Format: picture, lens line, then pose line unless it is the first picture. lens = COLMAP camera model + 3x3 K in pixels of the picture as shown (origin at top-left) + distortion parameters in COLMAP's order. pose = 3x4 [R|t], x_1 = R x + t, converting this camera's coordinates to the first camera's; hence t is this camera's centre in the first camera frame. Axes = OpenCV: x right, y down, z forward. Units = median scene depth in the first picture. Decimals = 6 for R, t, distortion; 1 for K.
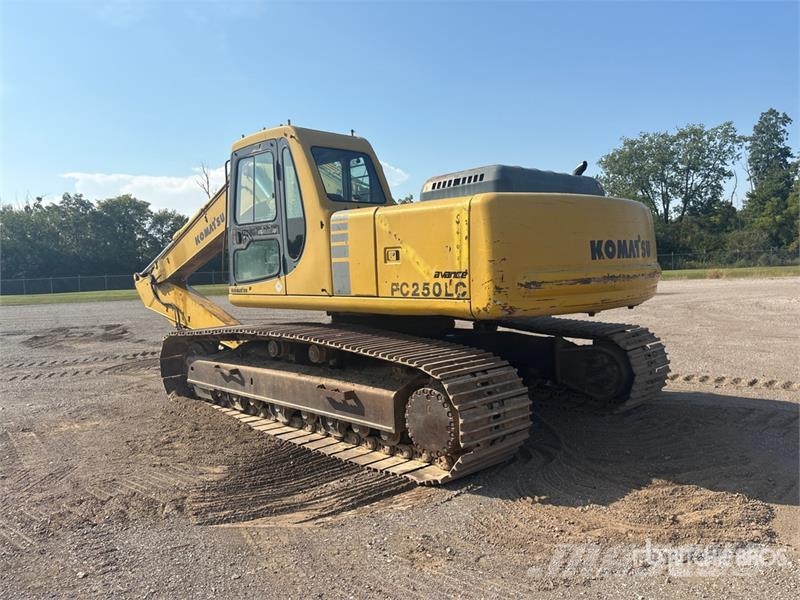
lens RADIAL K [[603.6, 0, 402.4], [0, 603.6, 303.6], [0, 0, 1]] dist [0.070968, -0.081781]
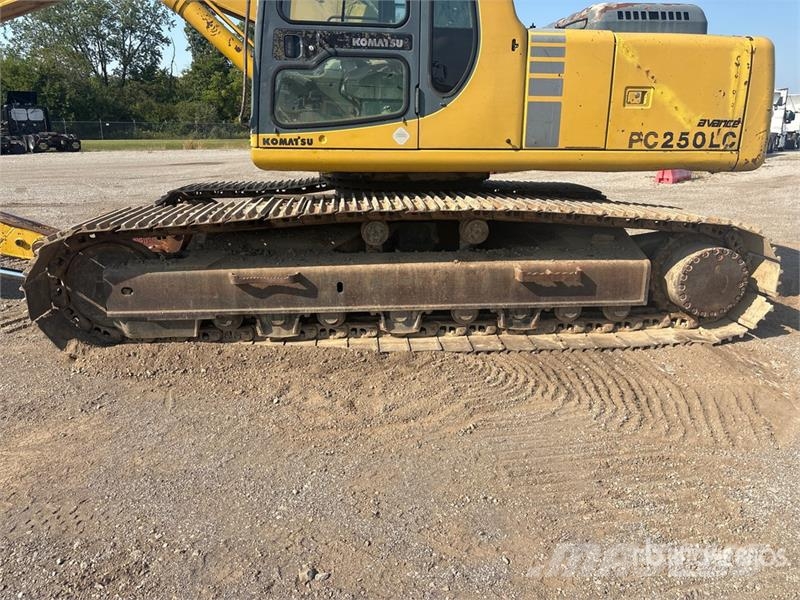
lens RADIAL K [[603.6, 0, 402.4], [0, 603.6, 303.6], [0, 0, 1]] dist [0.070968, -0.081781]
pose [[0.621536, -0.178722, 0.762727, -0.875210], [0.020057, 0.976940, 0.212572, 0.011299], [-0.783129, -0.116823, 0.610787, 0.684649]]
